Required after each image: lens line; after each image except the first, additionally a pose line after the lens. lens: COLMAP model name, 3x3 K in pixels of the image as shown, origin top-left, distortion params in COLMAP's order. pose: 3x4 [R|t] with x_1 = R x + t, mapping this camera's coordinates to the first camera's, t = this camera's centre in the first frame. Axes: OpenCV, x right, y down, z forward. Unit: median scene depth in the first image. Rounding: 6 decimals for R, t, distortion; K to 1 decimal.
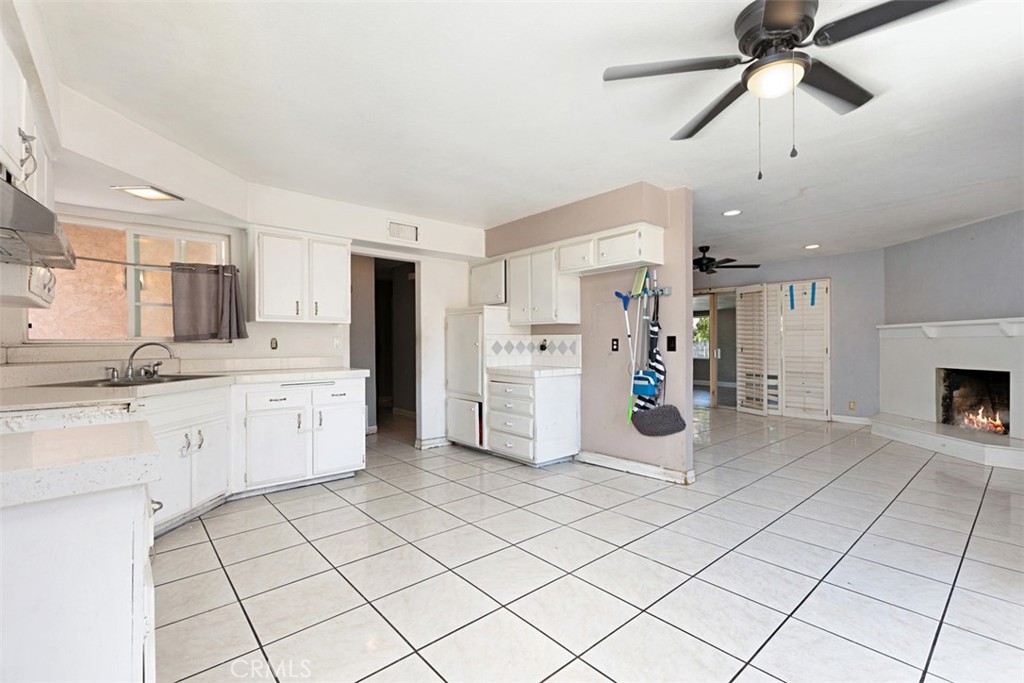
lens RADIAL K [[455.0, 0, 523.1], [0, 455.0, 346.7], [0, 0, 1]] dist [-0.000689, 0.000919]
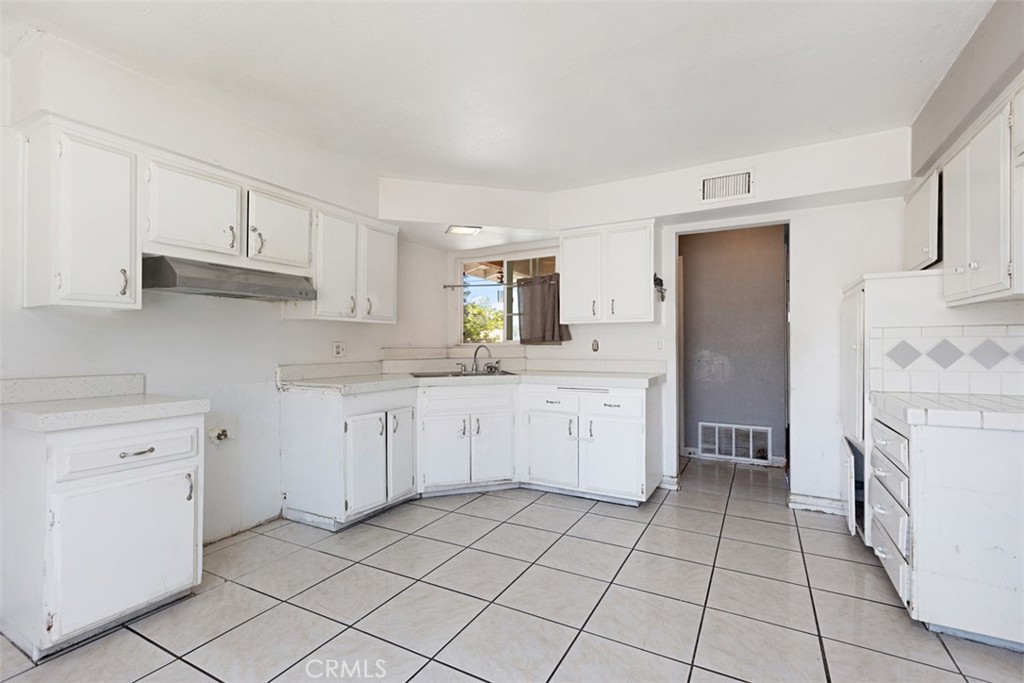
lens RADIAL K [[455.0, 0, 516.0], [0, 455.0, 347.6], [0, 0, 1]] dist [-0.000689, 0.000919]
pose [[0.338948, 0.003323, -0.940799, 0.351894], [-0.008934, 0.999960, 0.000313, -0.001766], [0.940763, 0.008299, 0.338964, 0.553056]]
